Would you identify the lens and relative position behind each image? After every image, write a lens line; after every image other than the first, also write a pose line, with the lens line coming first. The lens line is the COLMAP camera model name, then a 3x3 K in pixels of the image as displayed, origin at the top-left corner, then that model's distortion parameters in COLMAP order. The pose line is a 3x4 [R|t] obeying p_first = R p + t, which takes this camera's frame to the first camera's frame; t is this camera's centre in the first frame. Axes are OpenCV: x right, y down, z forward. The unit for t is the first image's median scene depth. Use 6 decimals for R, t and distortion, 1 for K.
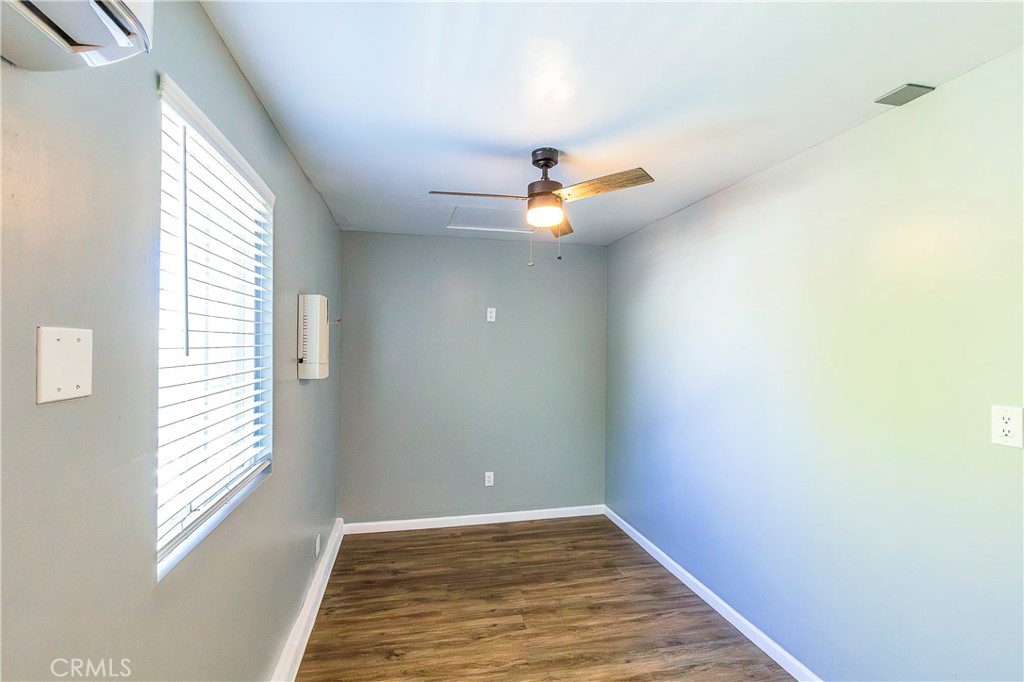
lens RADIAL K [[459.8, 0, 510.7], [0, 459.8, 340.2], [0, 0, 1]] dist [0.008314, -0.001400]
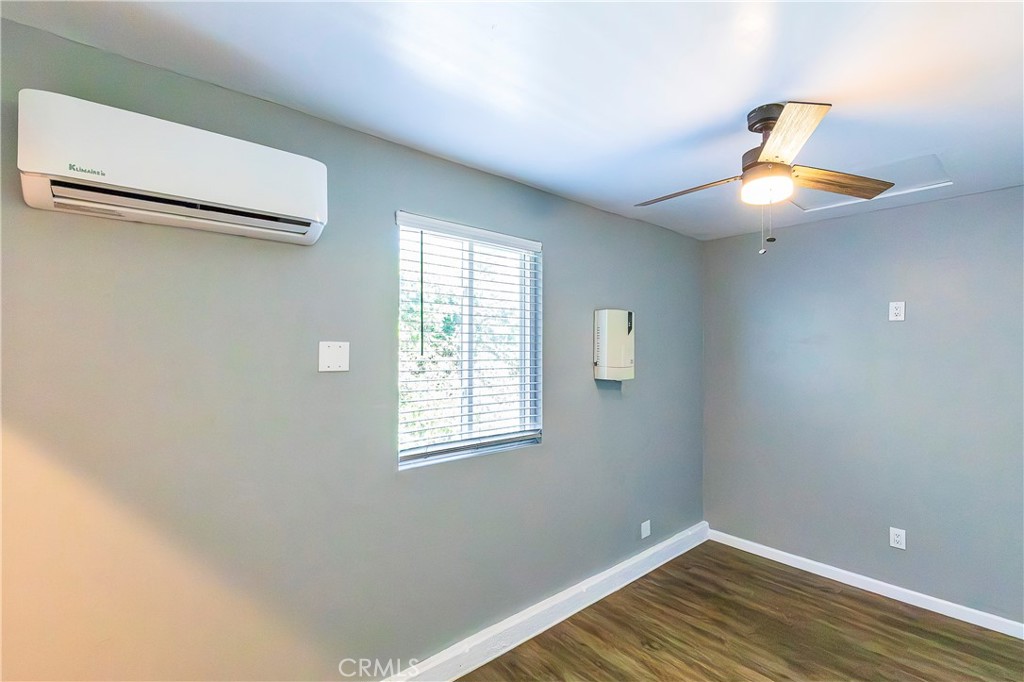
lens RADIAL K [[459.8, 0, 517.3], [0, 459.8, 345.4], [0, 0, 1]] dist [0.008314, -0.001400]
pose [[0.491953, -0.013056, -0.870524, 0.393820], [0.004720, 0.999913, -0.012329, 0.006538], [0.870609, 0.001956, 0.491972, 0.161244]]
